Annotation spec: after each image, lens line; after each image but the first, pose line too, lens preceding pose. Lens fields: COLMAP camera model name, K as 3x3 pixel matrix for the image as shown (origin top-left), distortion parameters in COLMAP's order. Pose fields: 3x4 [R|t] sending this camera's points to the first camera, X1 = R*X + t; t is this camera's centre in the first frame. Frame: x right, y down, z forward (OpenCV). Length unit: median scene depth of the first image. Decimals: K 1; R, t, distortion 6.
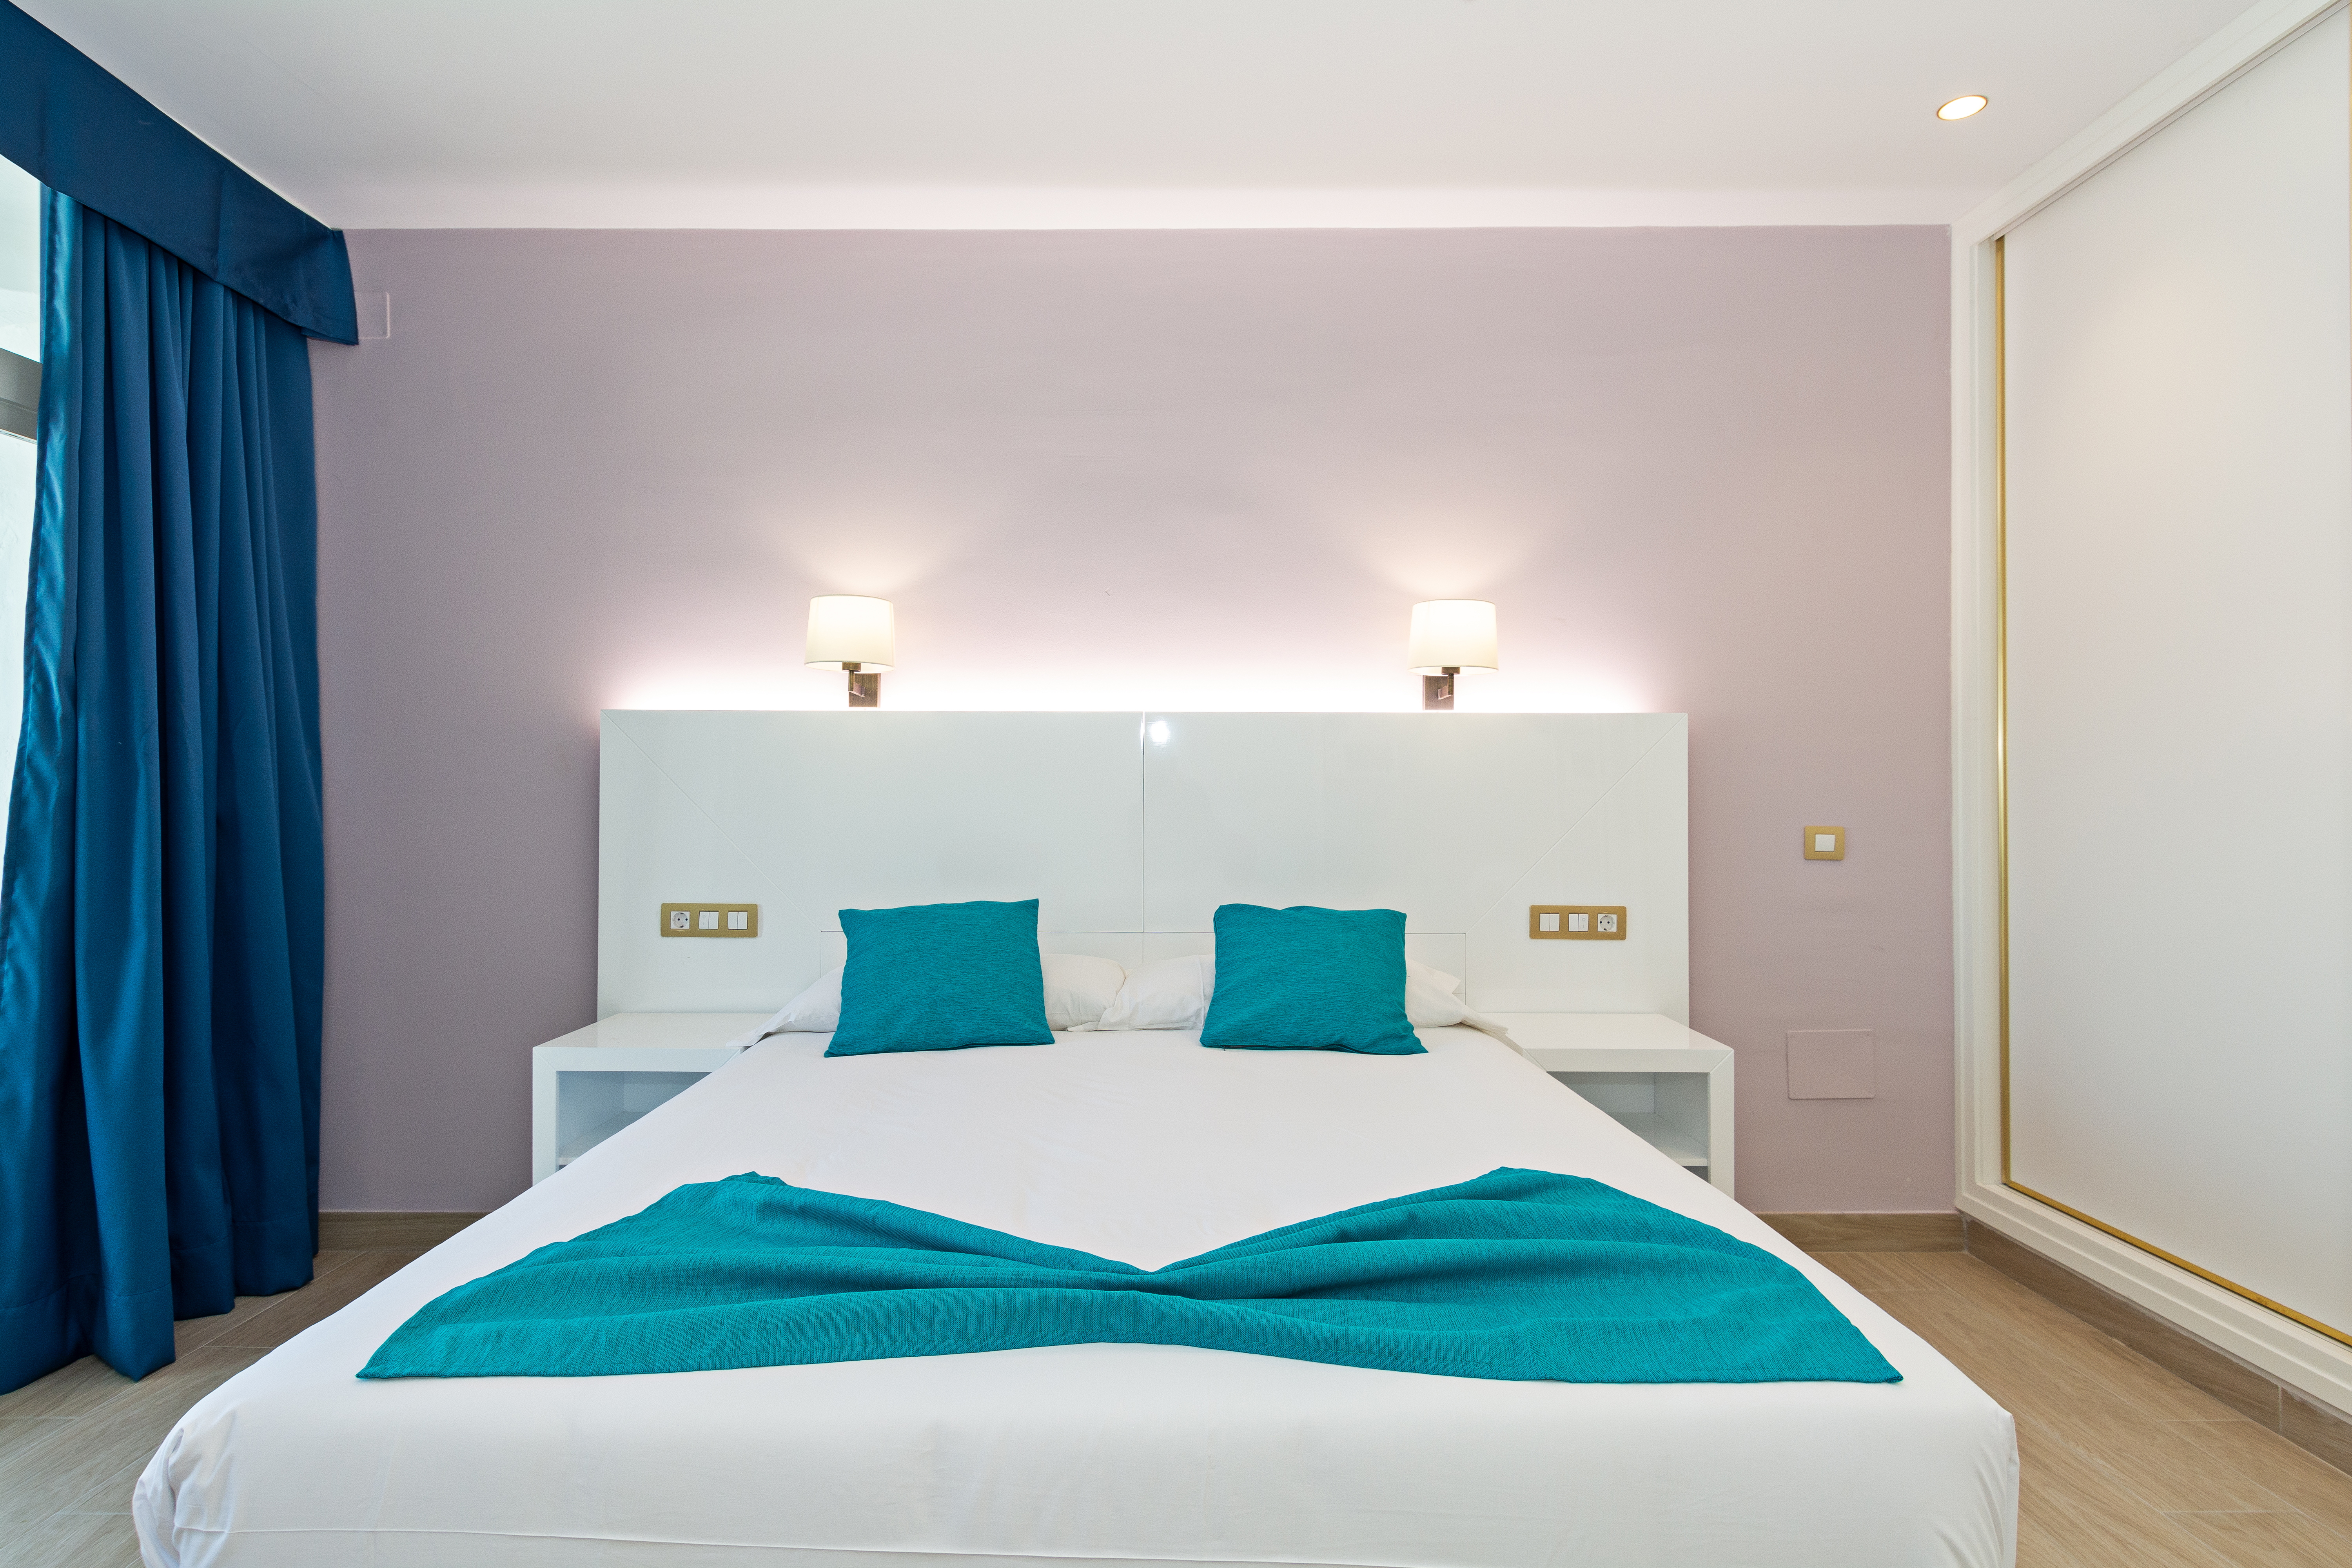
lens RADIAL K [[1237.1, 0, 1176.3], [0, 1237.1, 785.3], [0, 0, 1]] dist [-0.024626, -0.000677]
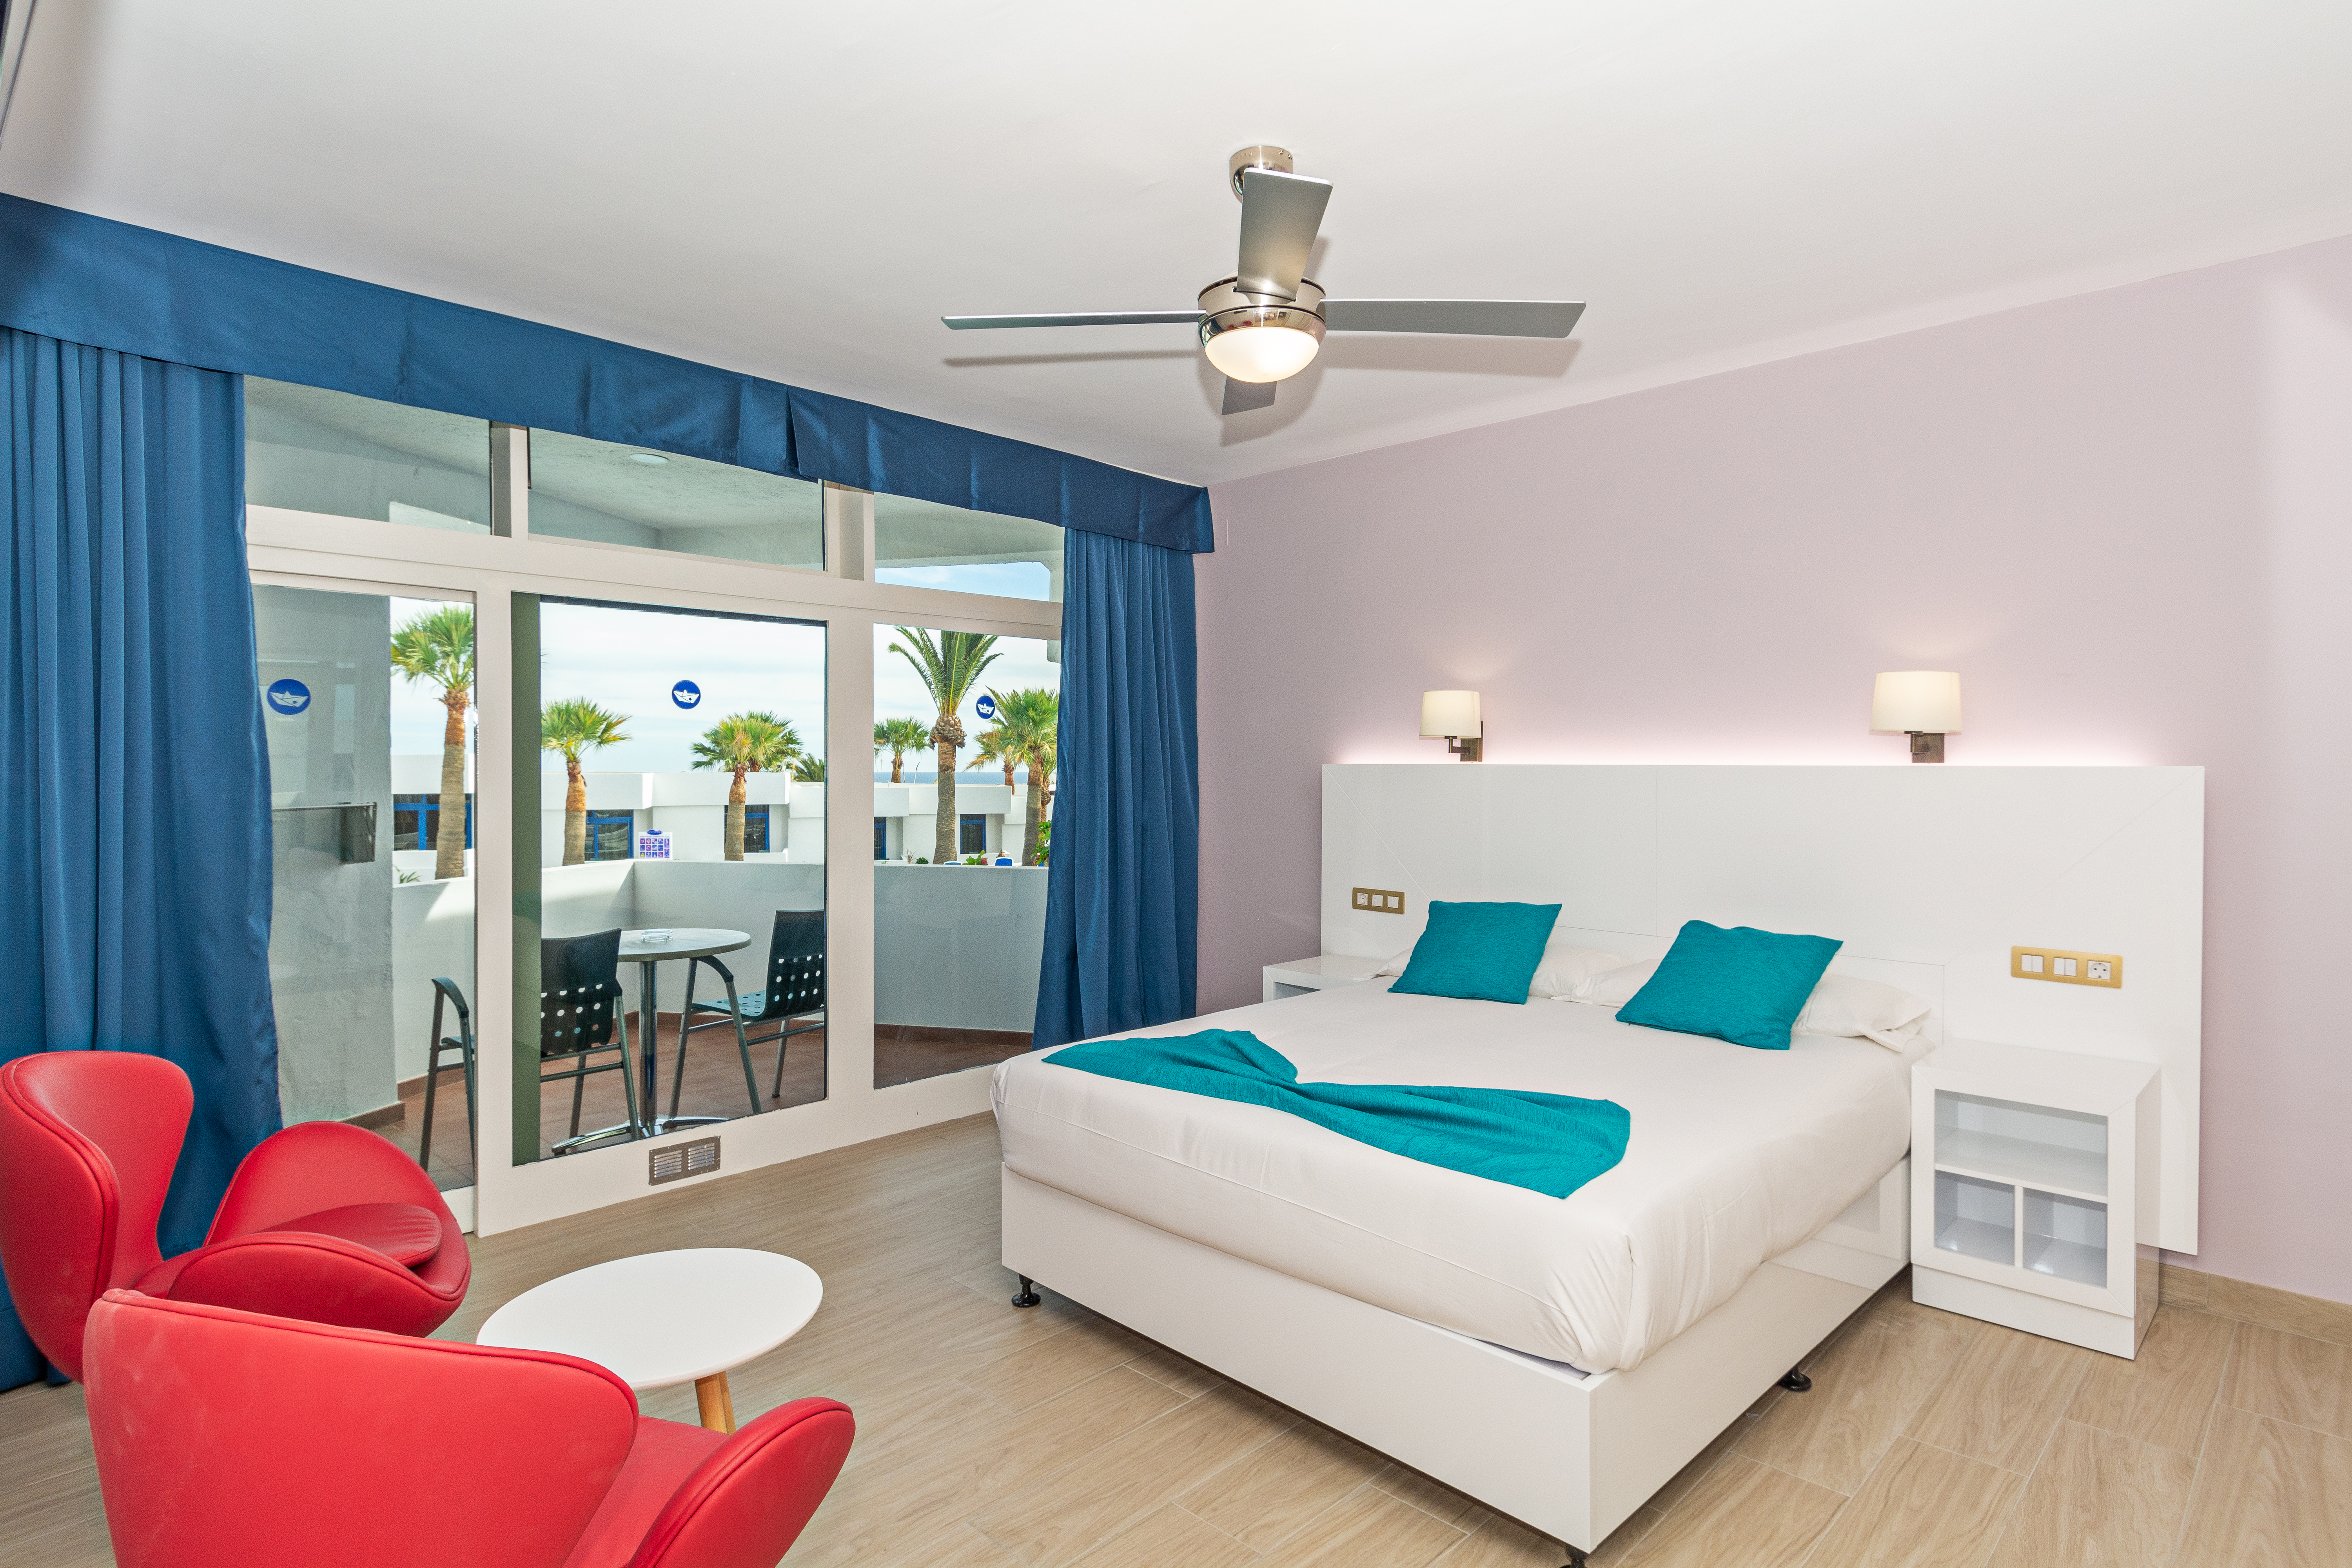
lens RADIAL K [[1237.1, 0, 1228.9], [0, 1237.1, 775.4], [0, 0, 1]] dist [-0.024626, -0.000677]
pose [[0.731758, 0.013291, -0.681435, 0.570516], [0.000229, 0.999805, 0.019747, -0.083232], [0.681564, -0.014606, 0.731612, -0.285904]]
